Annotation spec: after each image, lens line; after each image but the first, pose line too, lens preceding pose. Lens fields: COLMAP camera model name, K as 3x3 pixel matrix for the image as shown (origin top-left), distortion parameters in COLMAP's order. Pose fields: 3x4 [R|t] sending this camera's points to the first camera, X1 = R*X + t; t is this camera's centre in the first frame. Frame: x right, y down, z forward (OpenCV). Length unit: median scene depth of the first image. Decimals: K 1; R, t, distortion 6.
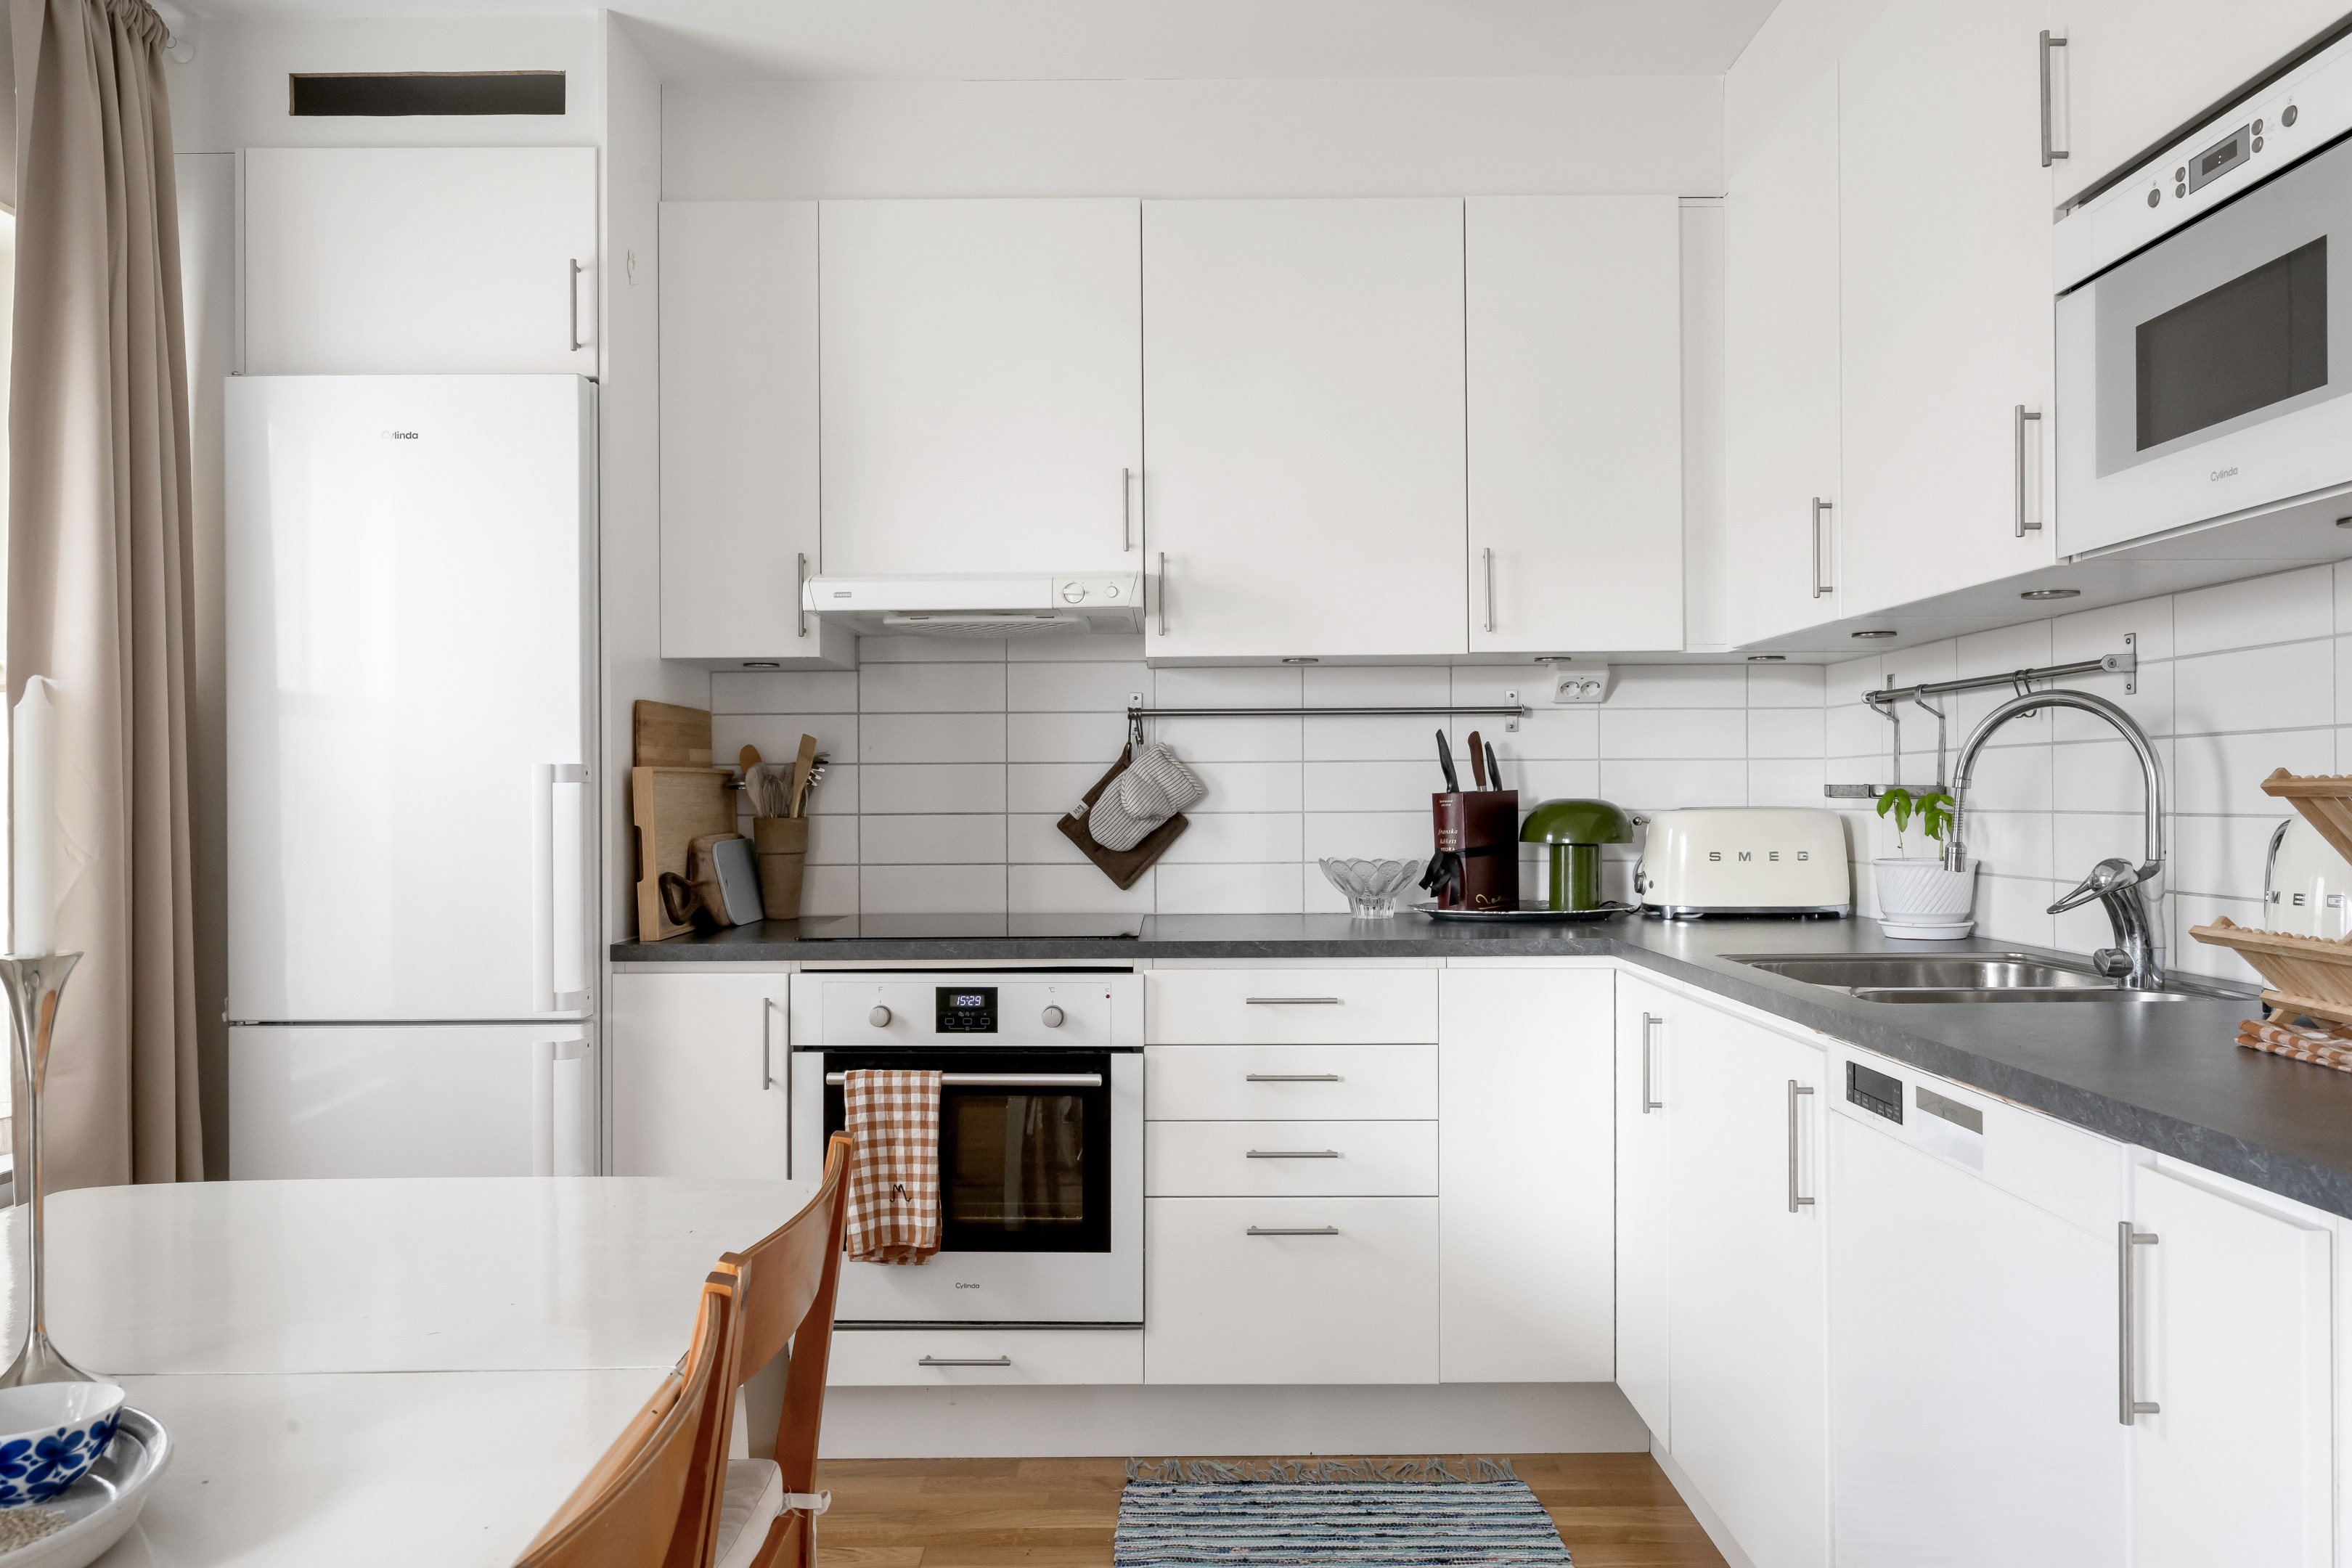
lens RADIAL K [[1647.2, 0, 1183.9], [0, 1647.2, 791.4], [0, 0, 1]] dist [0.018035, -0.009371]
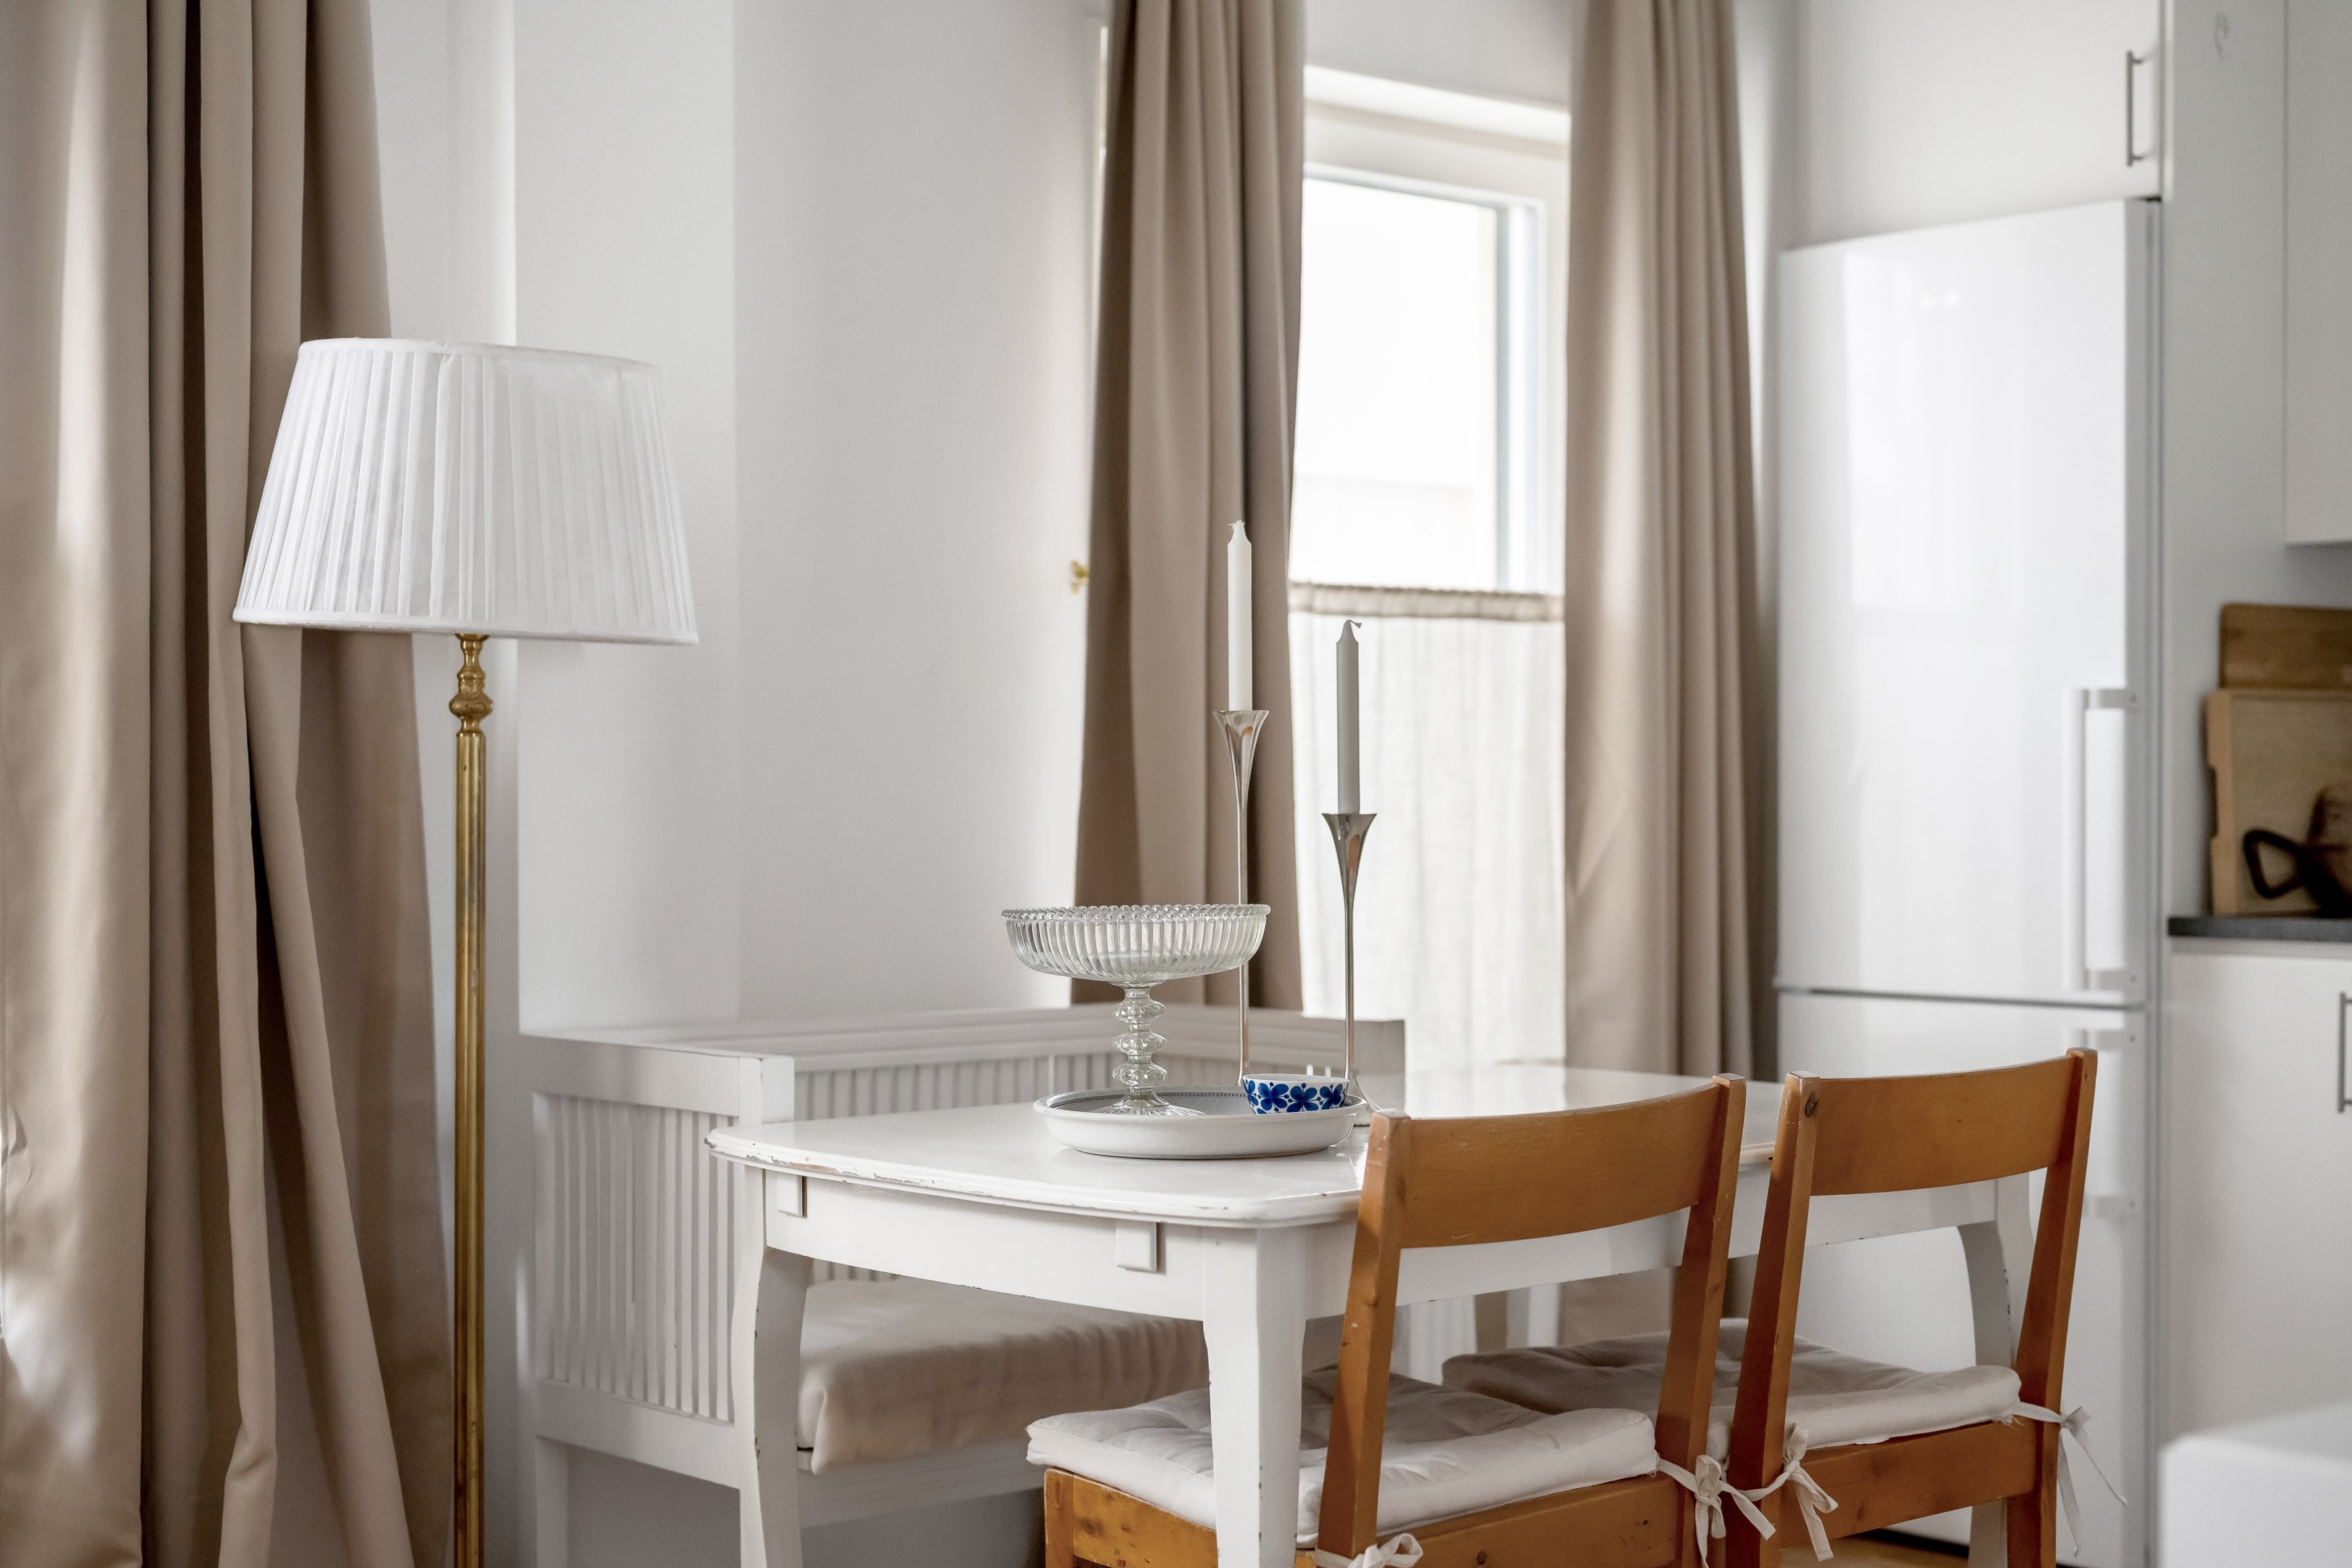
lens RADIAL K [[3333.9, 0, 1180.8], [0, 3333.9, 797.8], [0, 0, 1]] dist [-0.003465, 0.000000]
pose [[0.649539, 0.001723, -0.760326, 0.548483], [0.001268, 0.999994, 0.003349, 0.030433], [0.760327, -0.003139, 0.649533, -0.383619]]
